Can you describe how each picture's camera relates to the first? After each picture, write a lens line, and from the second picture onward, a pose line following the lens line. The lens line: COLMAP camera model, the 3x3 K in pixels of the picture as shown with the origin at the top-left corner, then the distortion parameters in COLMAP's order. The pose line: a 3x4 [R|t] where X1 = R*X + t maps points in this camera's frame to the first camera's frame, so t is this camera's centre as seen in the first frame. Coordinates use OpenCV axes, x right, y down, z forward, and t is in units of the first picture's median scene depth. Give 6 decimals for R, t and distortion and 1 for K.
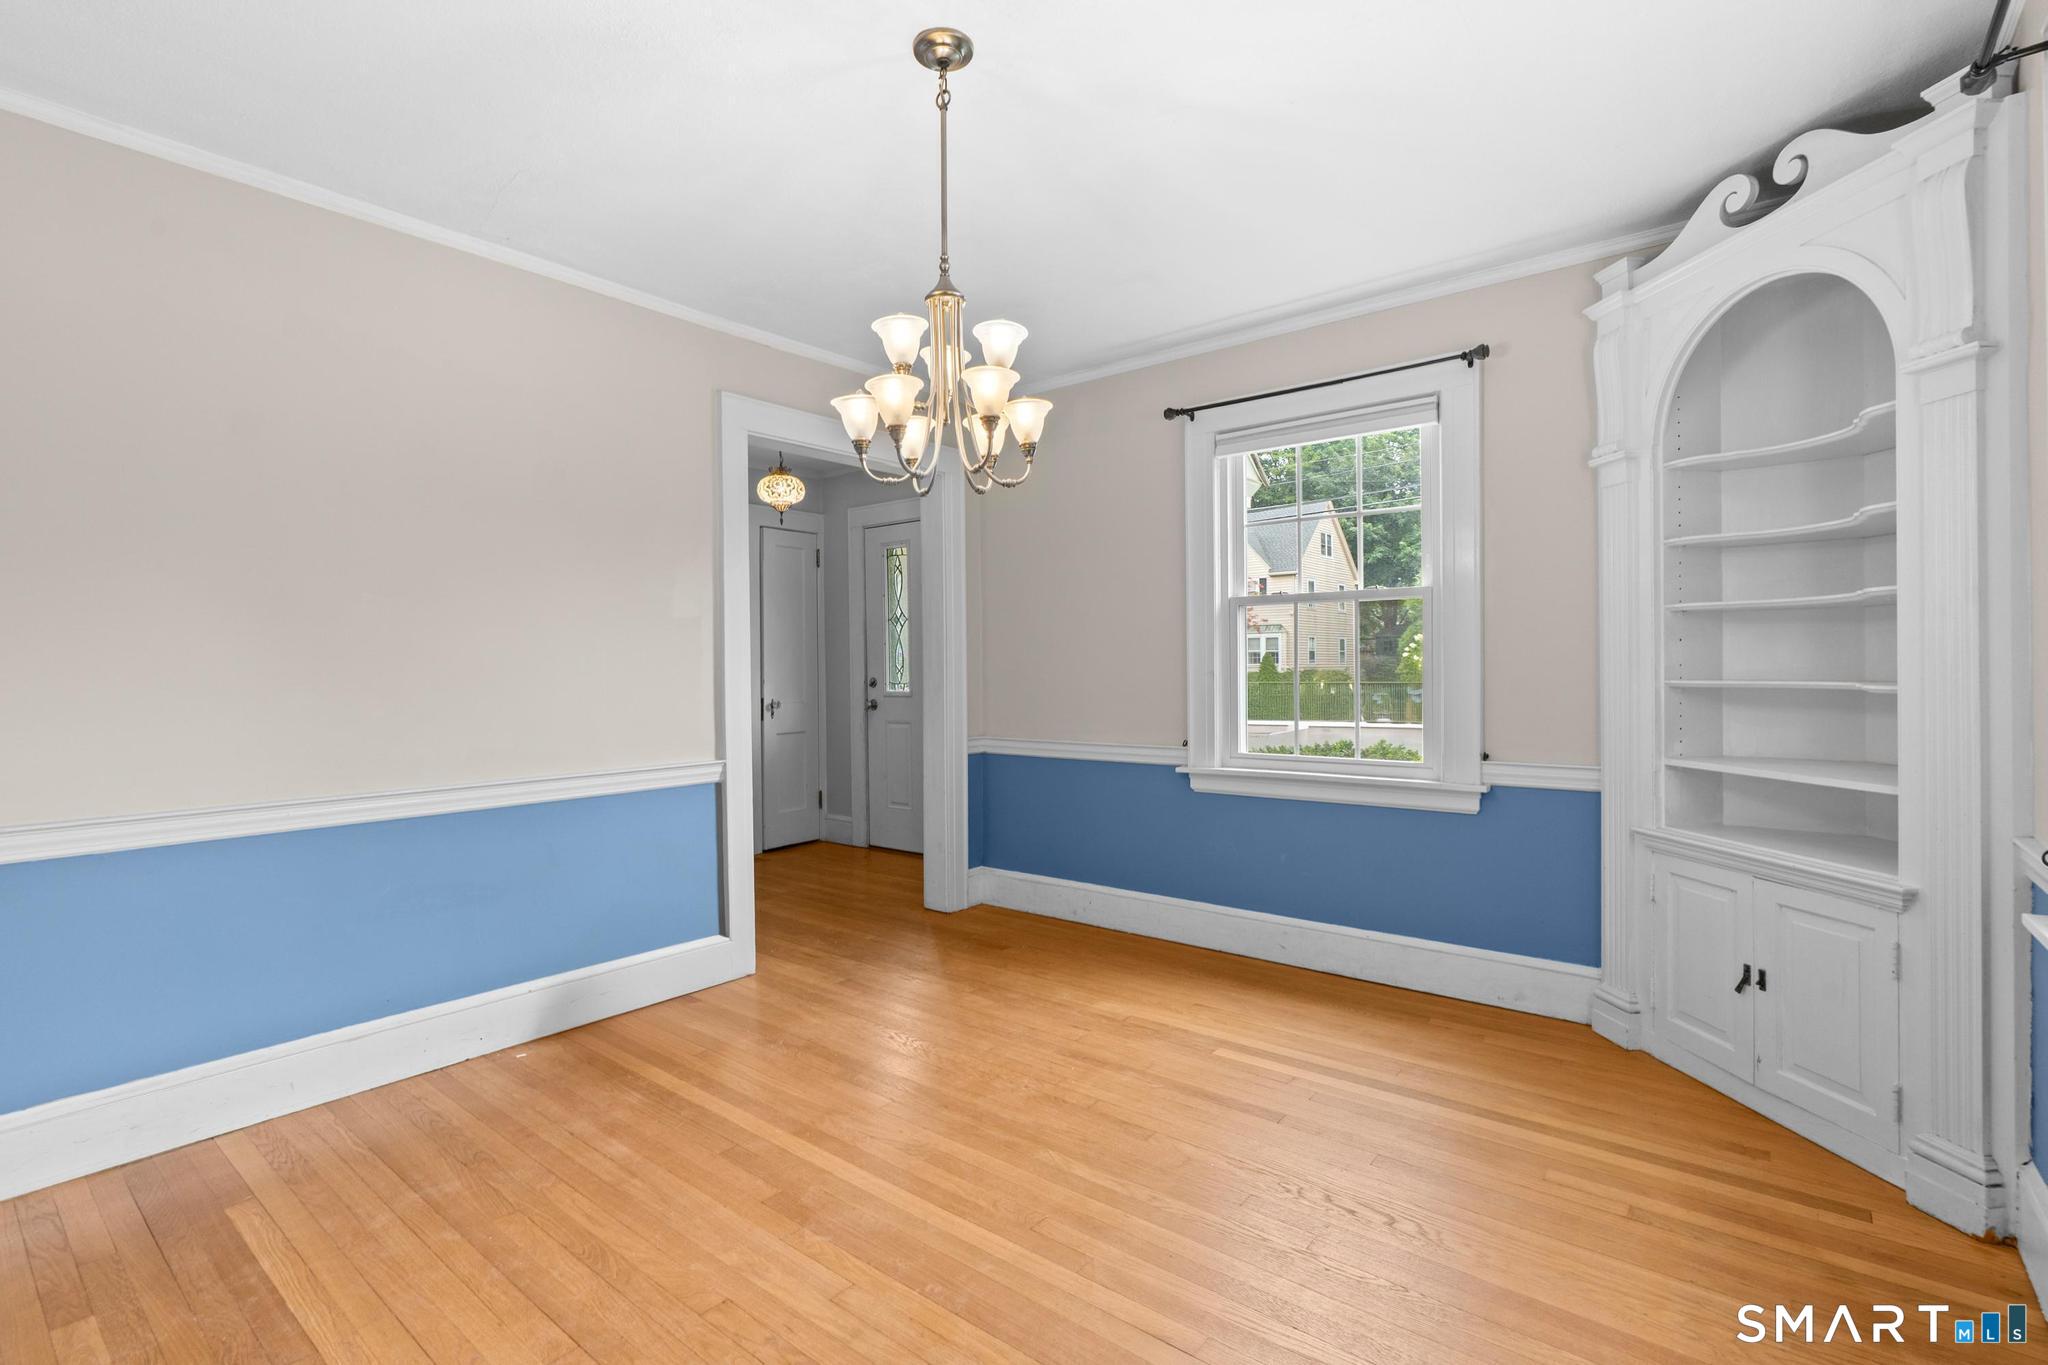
lens RADIAL K [[929.8, 0, 983.0], [0, 929.8, 676.0], [0, 0, 1]] dist [-0.000938, 0.000177]
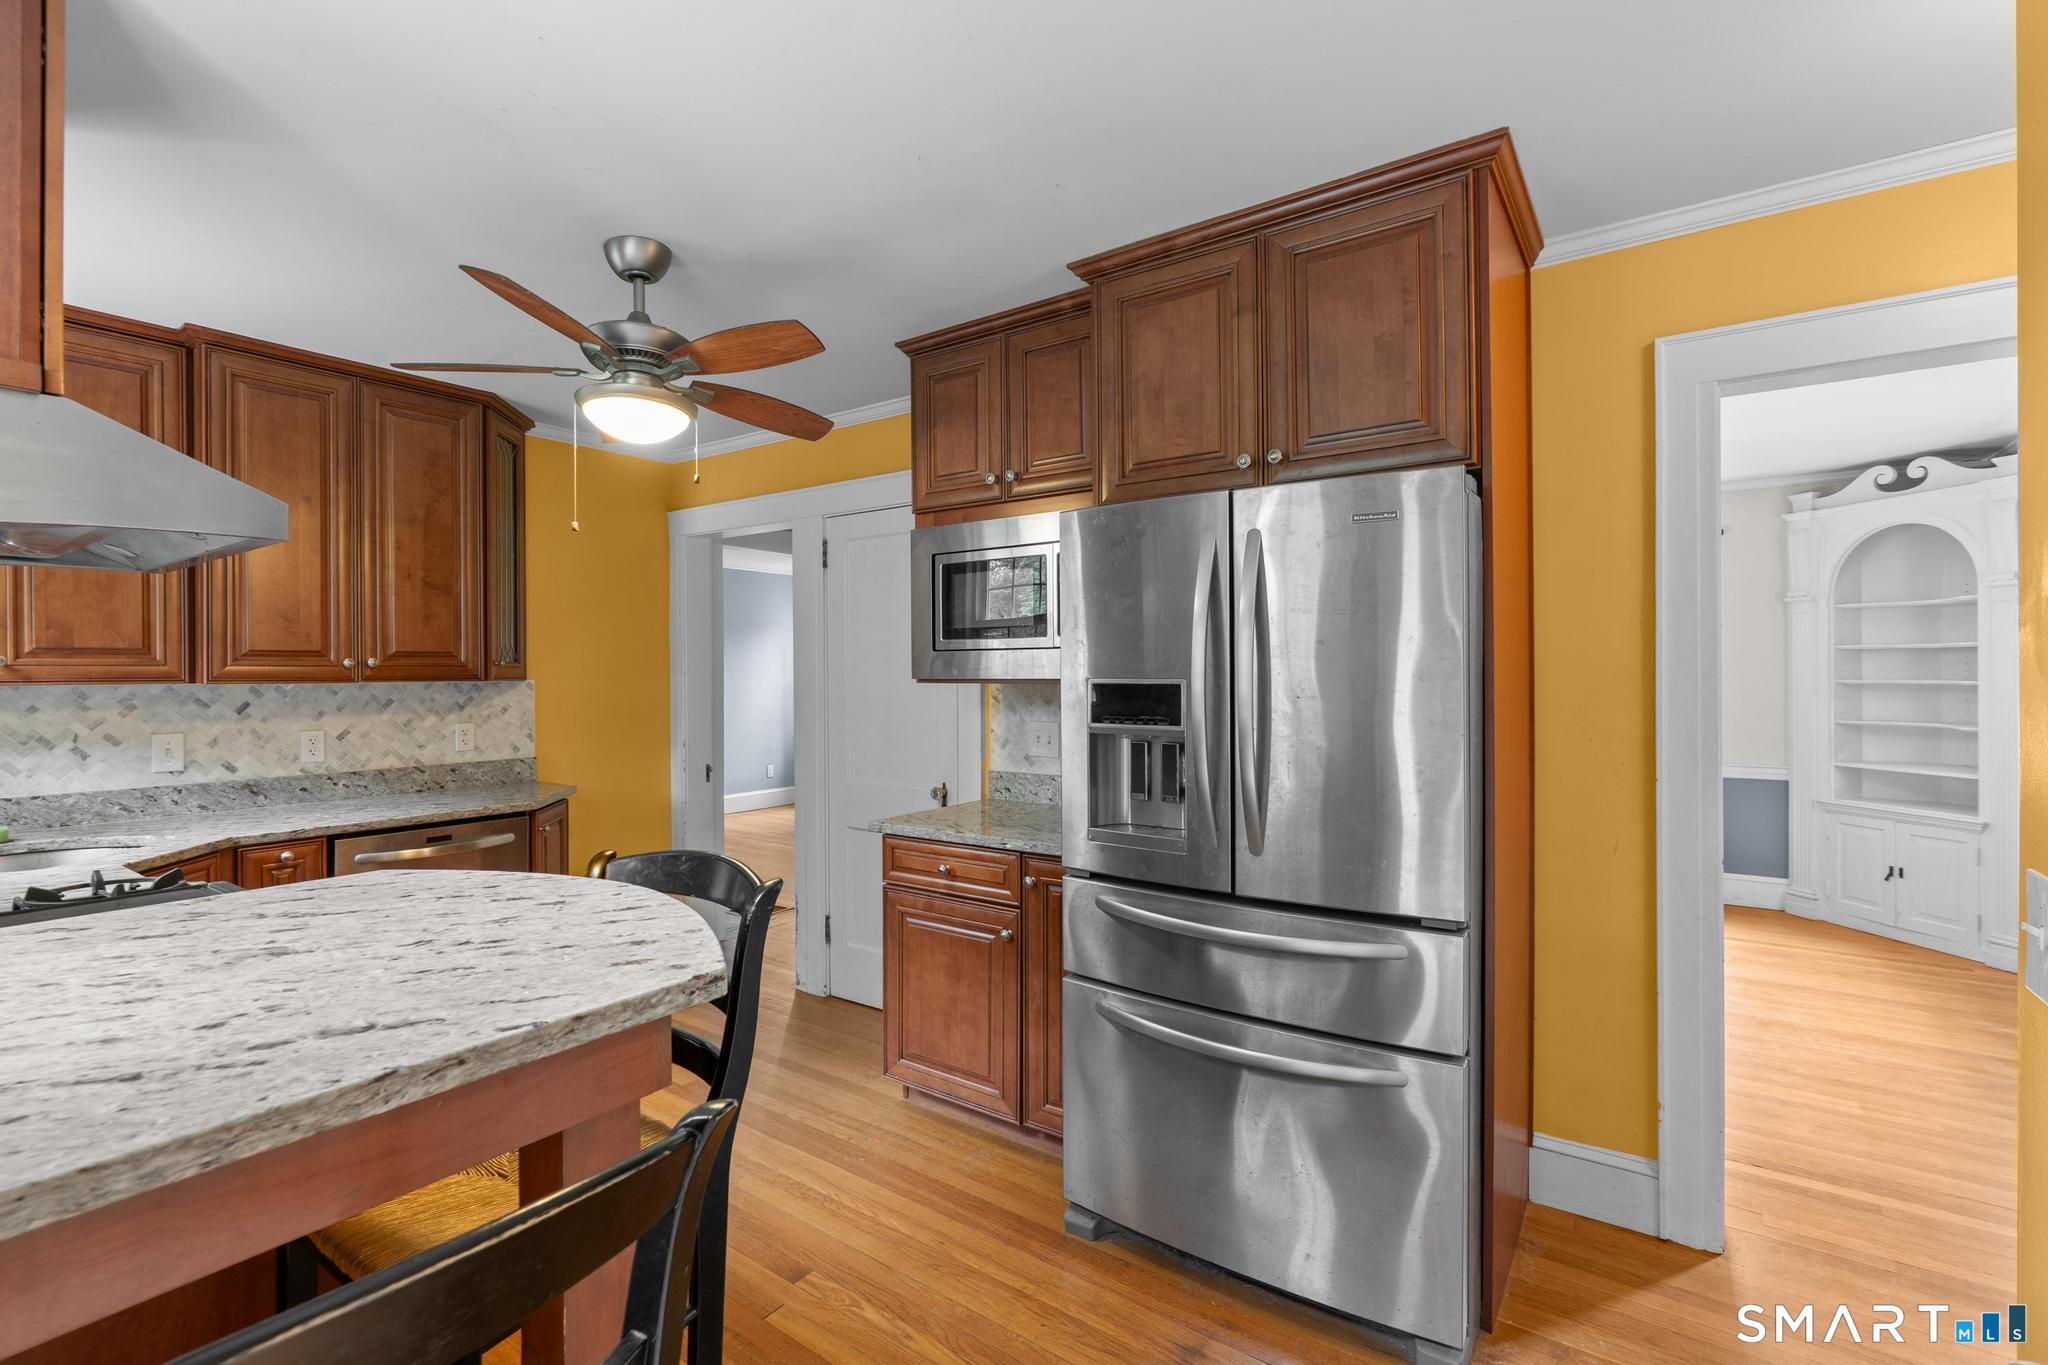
lens RADIAL K [[929.8, 0, 983.0], [0, 929.8, 676.0], [0, 0, 1]] dist [-0.000938, 0.000177]
pose [[0.994745, 0.009295, 0.101961, -1.328411], [-0.008709, 0.999943, -0.006195, -0.066589], [-0.102013, 0.005275, 0.994769, -0.785520]]
